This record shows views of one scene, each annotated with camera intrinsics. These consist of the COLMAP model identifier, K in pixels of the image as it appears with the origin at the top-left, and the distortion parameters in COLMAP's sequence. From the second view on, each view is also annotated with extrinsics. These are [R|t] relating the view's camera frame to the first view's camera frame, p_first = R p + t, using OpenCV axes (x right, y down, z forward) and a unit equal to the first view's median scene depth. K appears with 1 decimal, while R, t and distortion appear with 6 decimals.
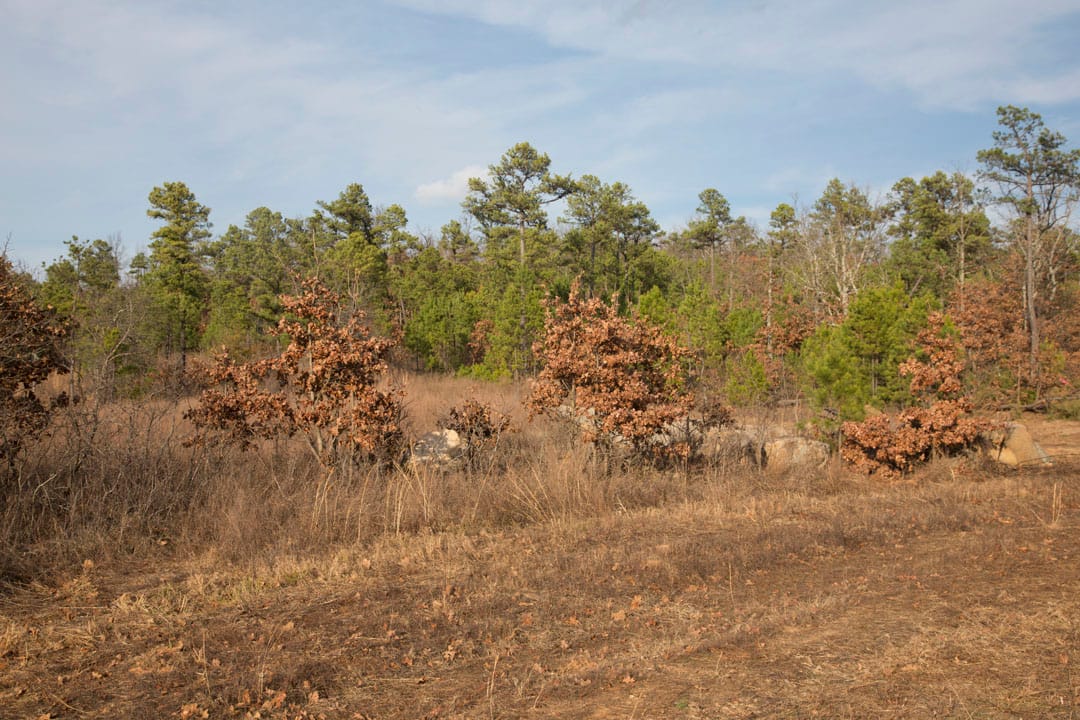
lens RADIAL K [[1341.1, 0, 540.1], [0, 1341.1, 378.2], [0, 0, 1]] dist [-0.005928, 0.378543]
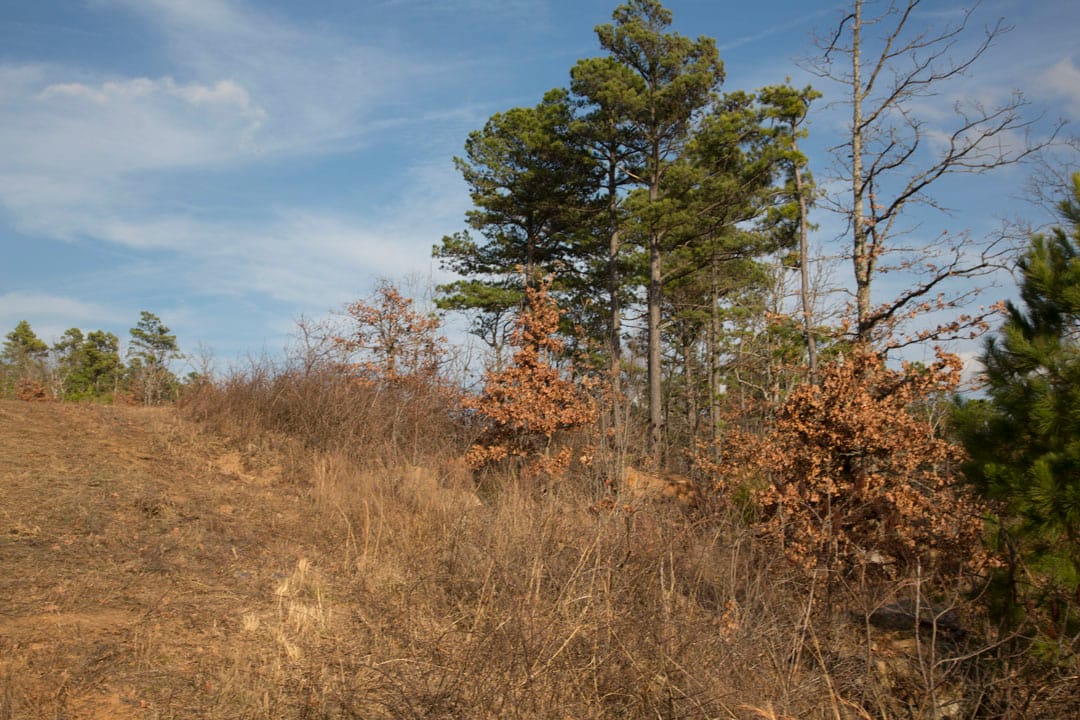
lens RADIAL K [[1341.1, 0, 540.1], [0, 1341.1, 378.2], [0, 0, 1]] dist [-0.005928, 0.378543]
pose [[0.796689, 0.118132, 0.592732, -0.354467], [-0.058268, 0.991157, -0.119221, 0.105203], [-0.601574, 0.060445, 0.796527, -0.928432]]
